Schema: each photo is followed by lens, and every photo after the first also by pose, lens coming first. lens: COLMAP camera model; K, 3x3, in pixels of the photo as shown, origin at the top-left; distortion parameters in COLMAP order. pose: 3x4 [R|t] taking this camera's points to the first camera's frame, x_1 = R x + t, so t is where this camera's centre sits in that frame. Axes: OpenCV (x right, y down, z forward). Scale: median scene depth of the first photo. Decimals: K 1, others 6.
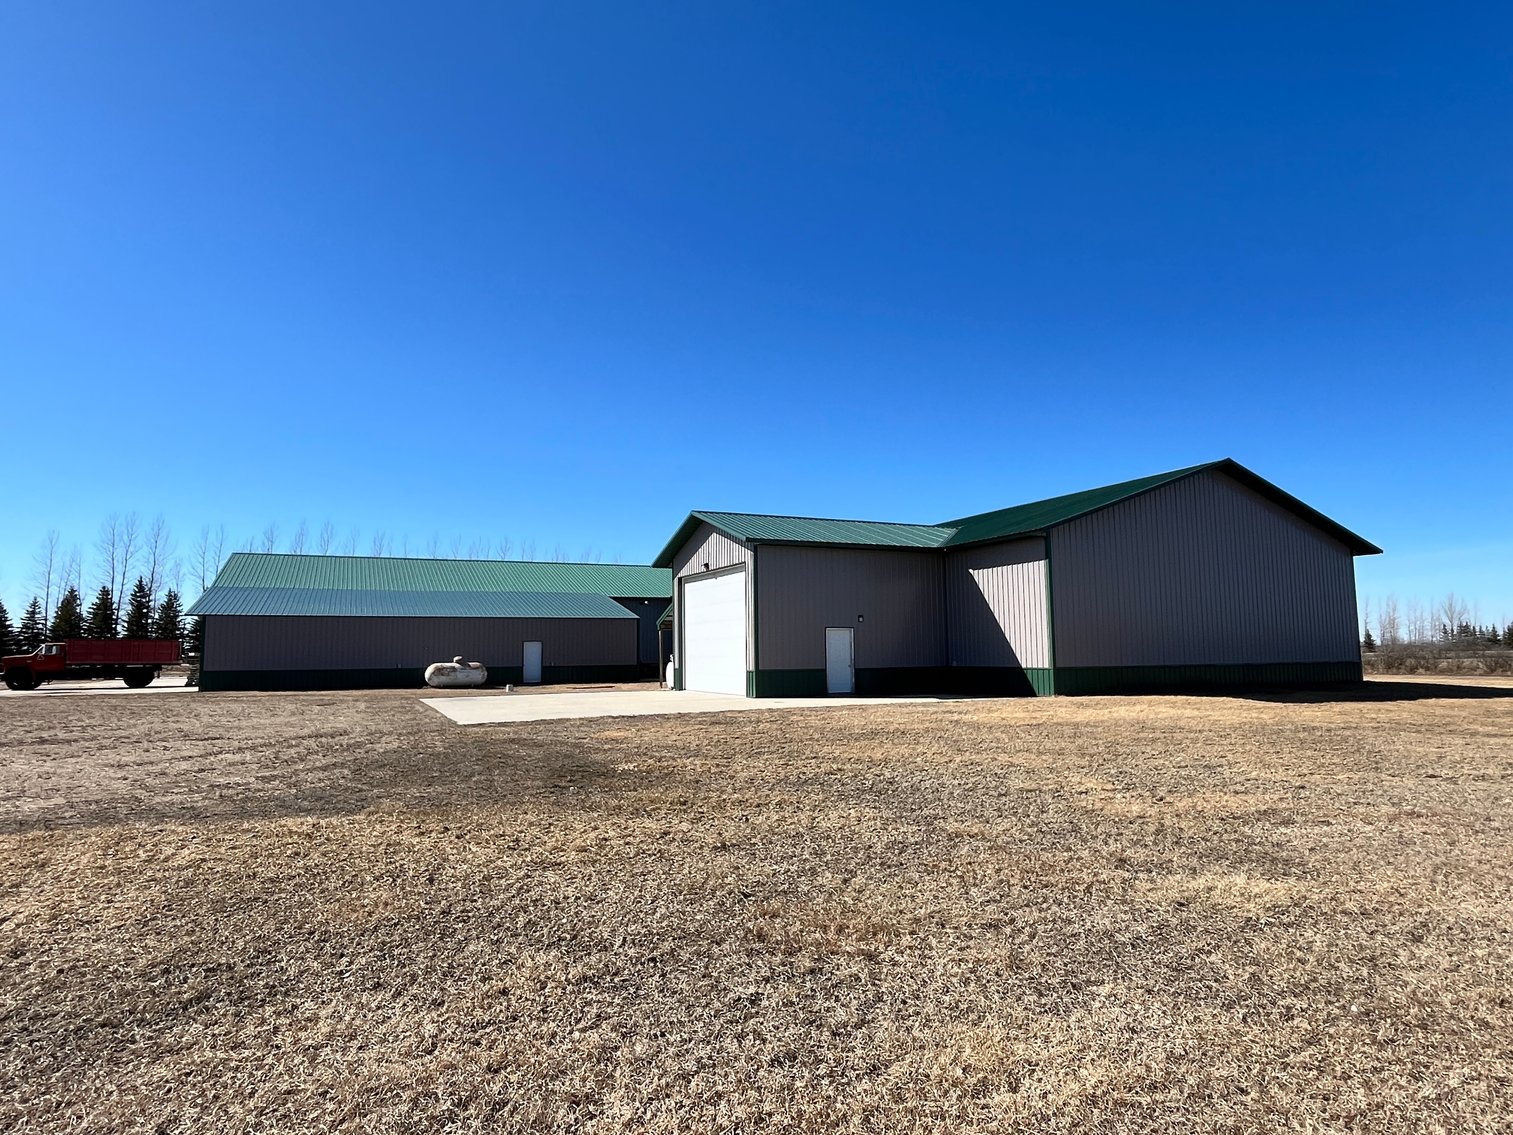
lens RADIAL K [[852.5, 0, 756.5], [0, 852.5, 567.5], [0, 0, 1]] dist [-0.004532, -0.000804]
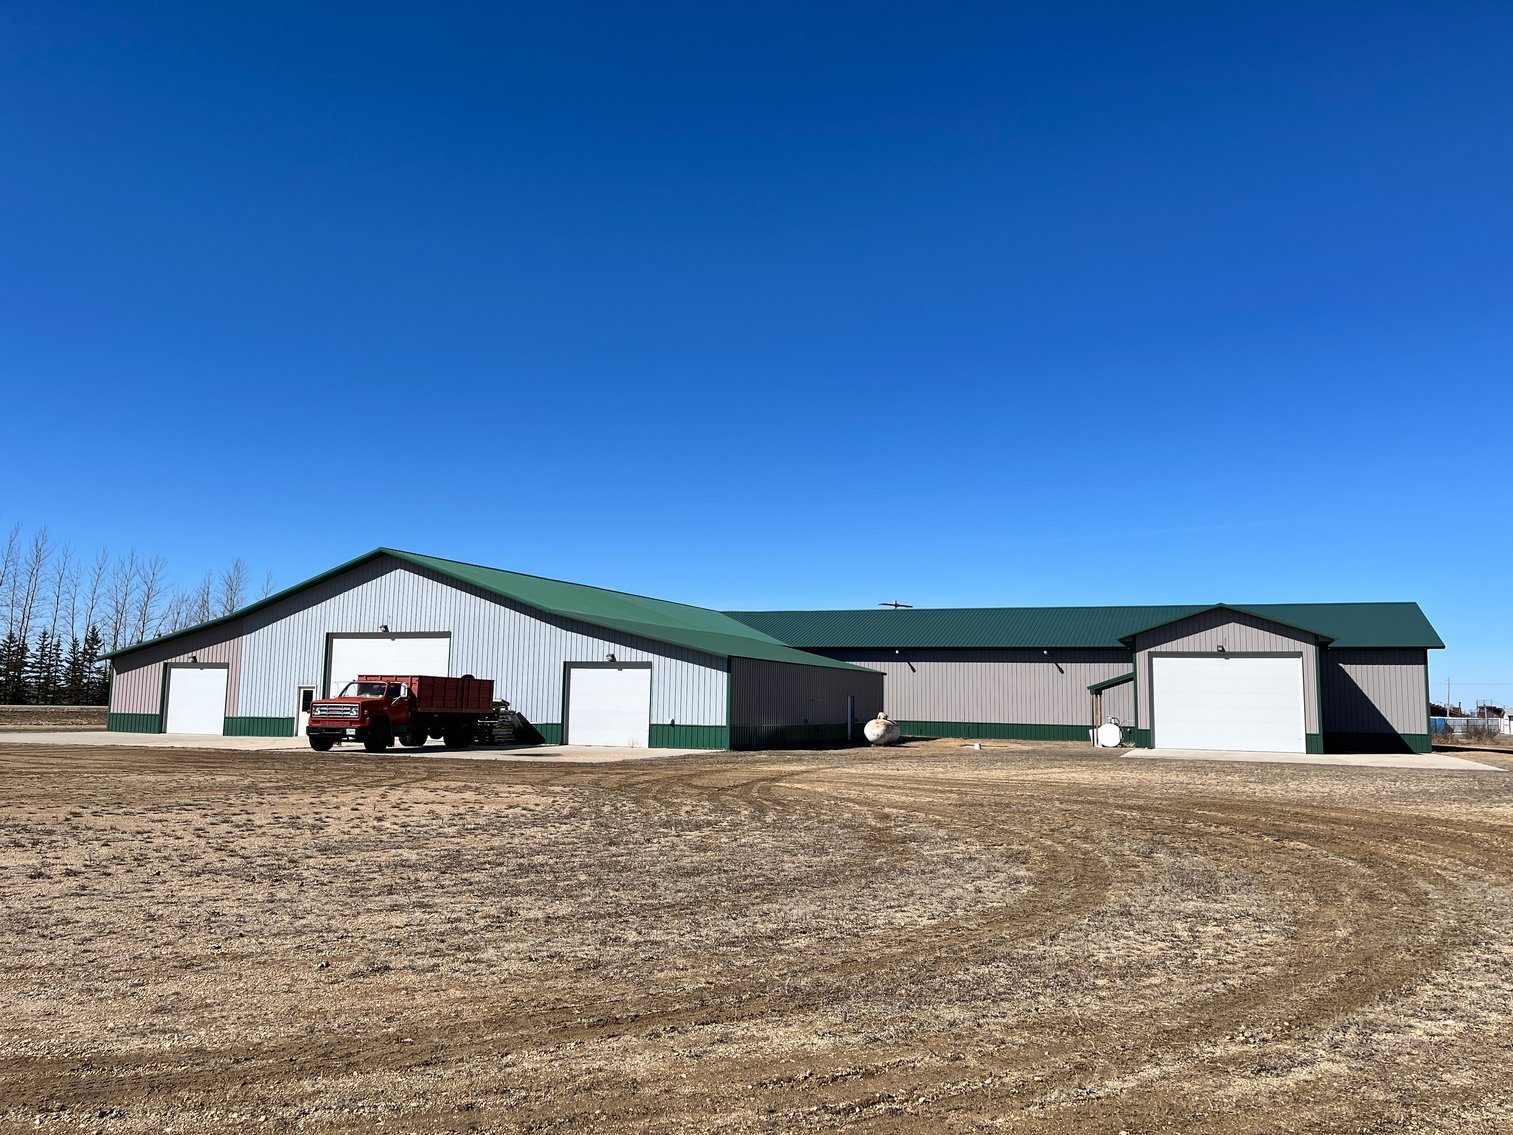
lens RADIAL K [[1108.8, 0, 756.5], [0, 1108.8, 567.5], [0, 0, 1]] dist [0.025779, -0.004140]
pose [[0.742055, 0.105049, 0.662056, -1.757851], [-0.091883, 0.994262, -0.054774, 0.035210], [-0.664011, -0.020187, 0.747450, 0.253519]]
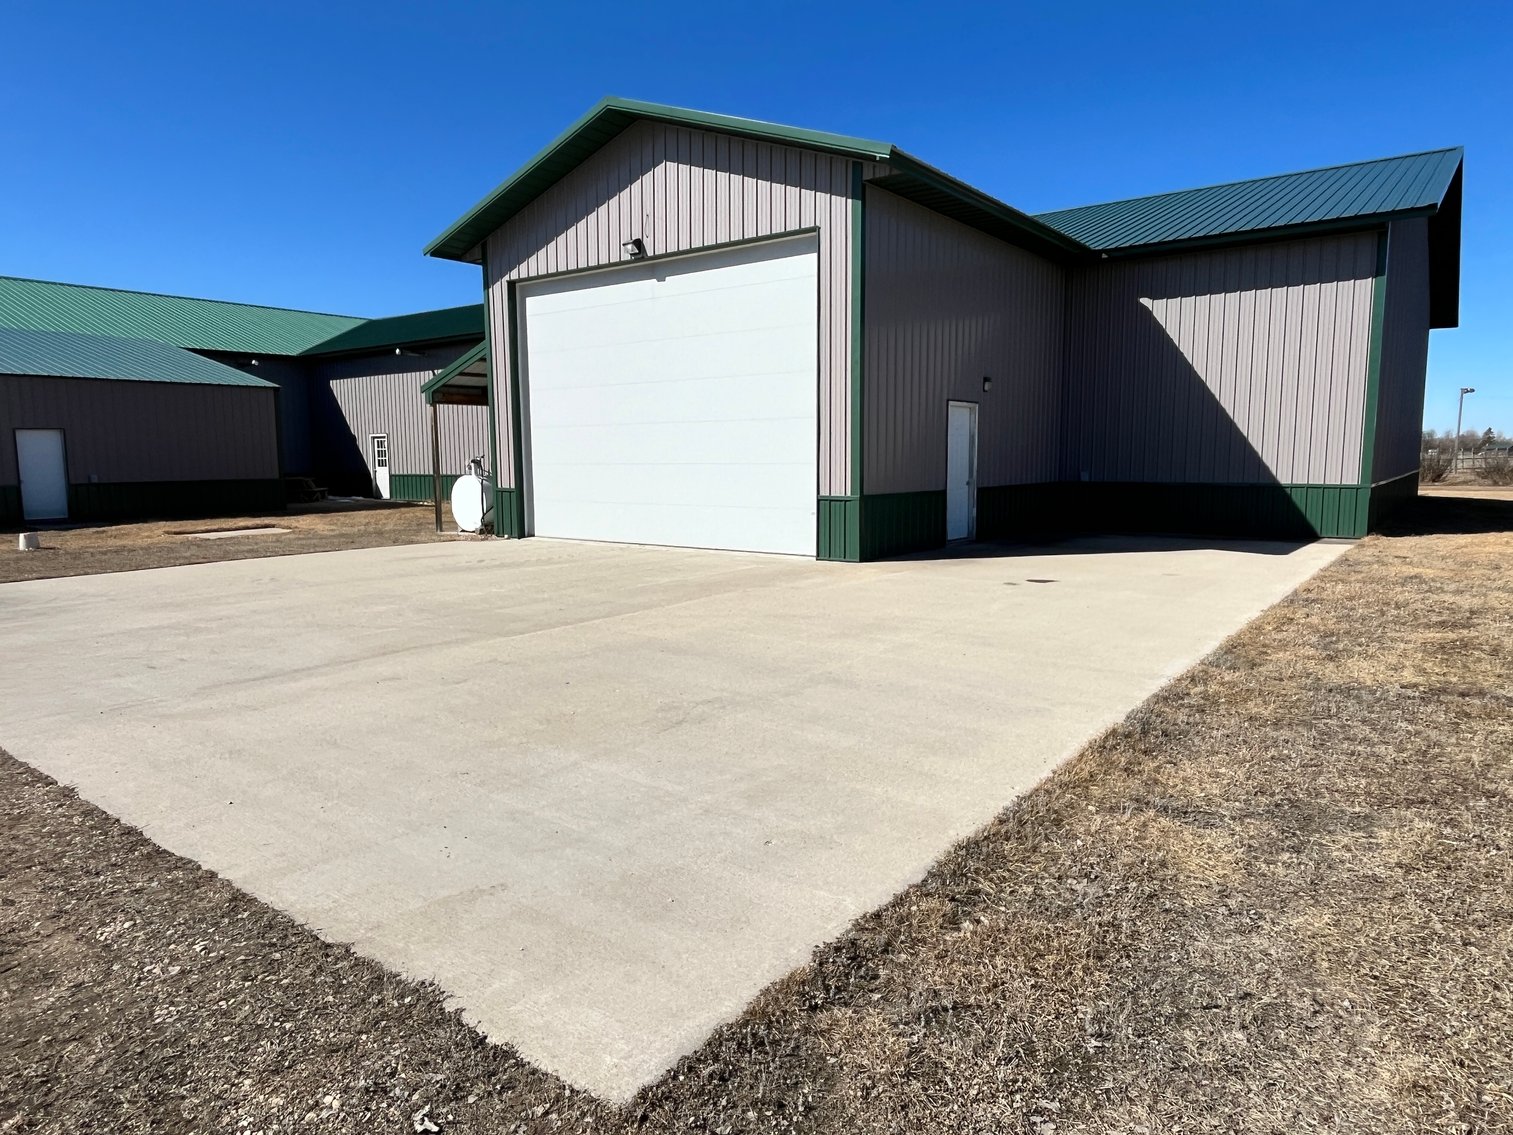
lens RADIAL K [[952.9, 0, 756.5], [0, 952.9, 567.5], [0, 0, 1]] dist [-0.000442, -0.000379]
pose [[0.885906, -0.050065, 0.461156, -0.245055], [-0.048831, 0.978569, 0.200044, 0.059597], [-0.461288, -0.199739, 0.864475, 0.571273]]
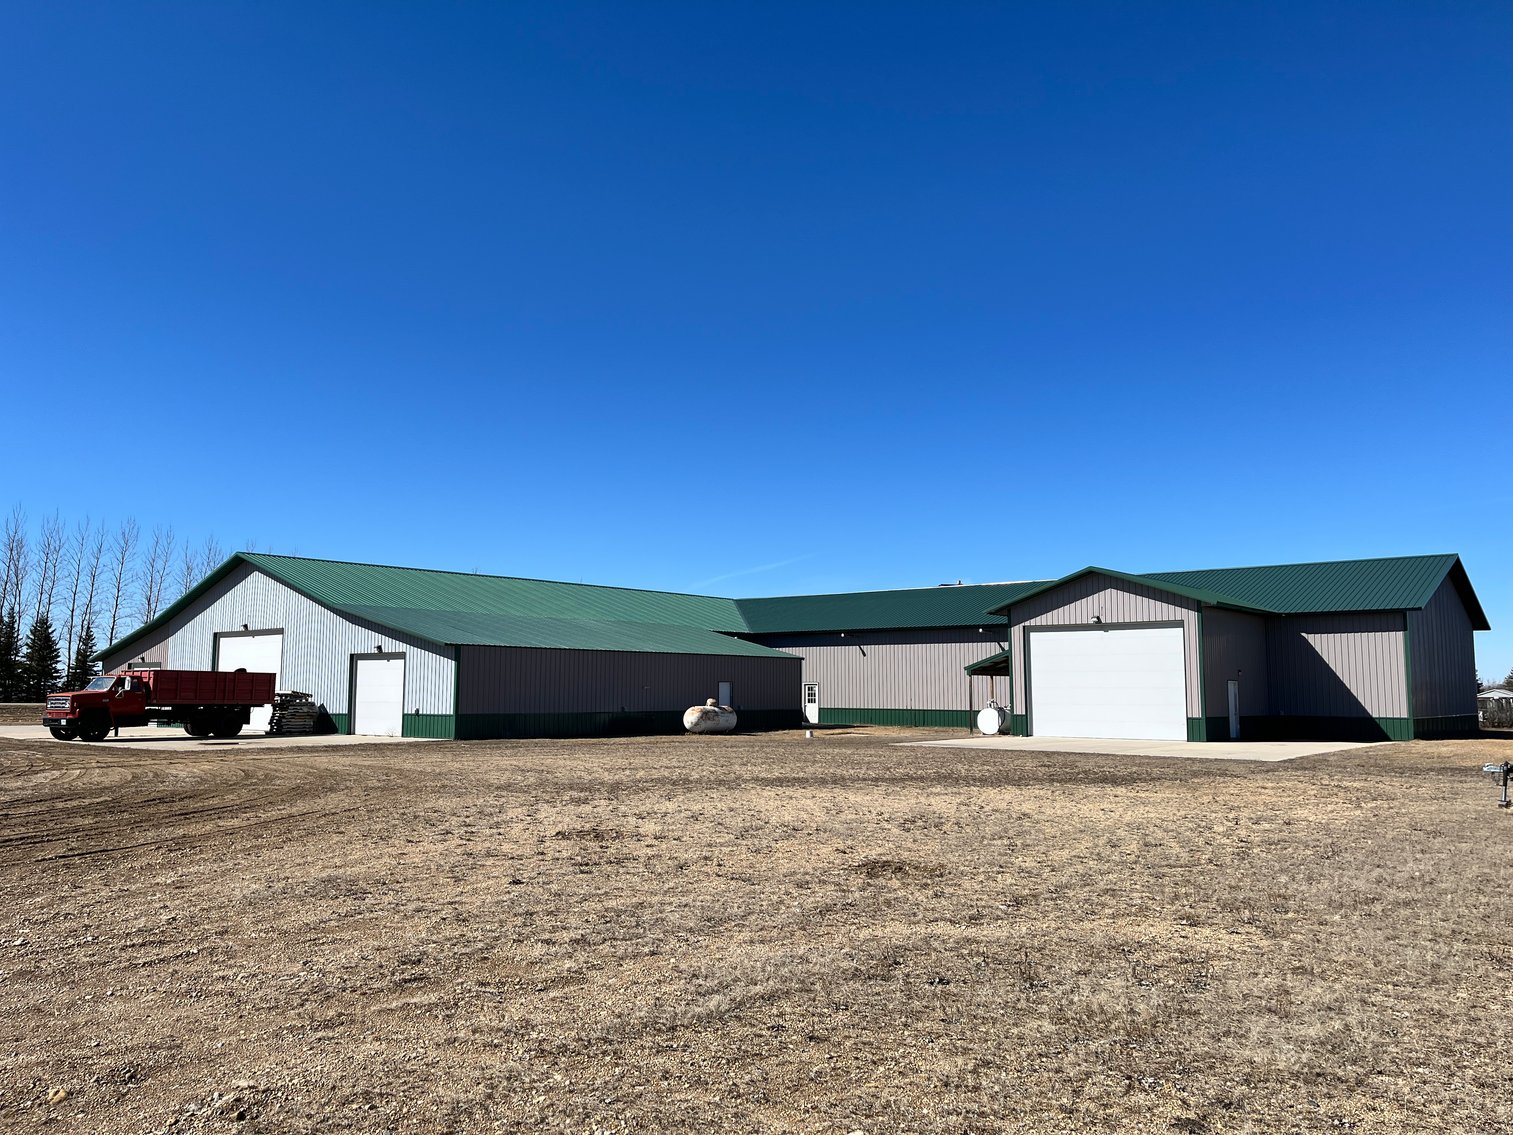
lens RADIAL K [[1108.8, 0, 756.5], [0, 1108.8, 567.5], [0, 0, 1]] dist [0.025779, -0.004140]
pose [[0.910580, 0.059949, 0.408963, -1.086132], [-0.054658, 0.998201, -0.024626, -0.009073], [-0.409704, 0.000071, 0.912219, -0.101263]]
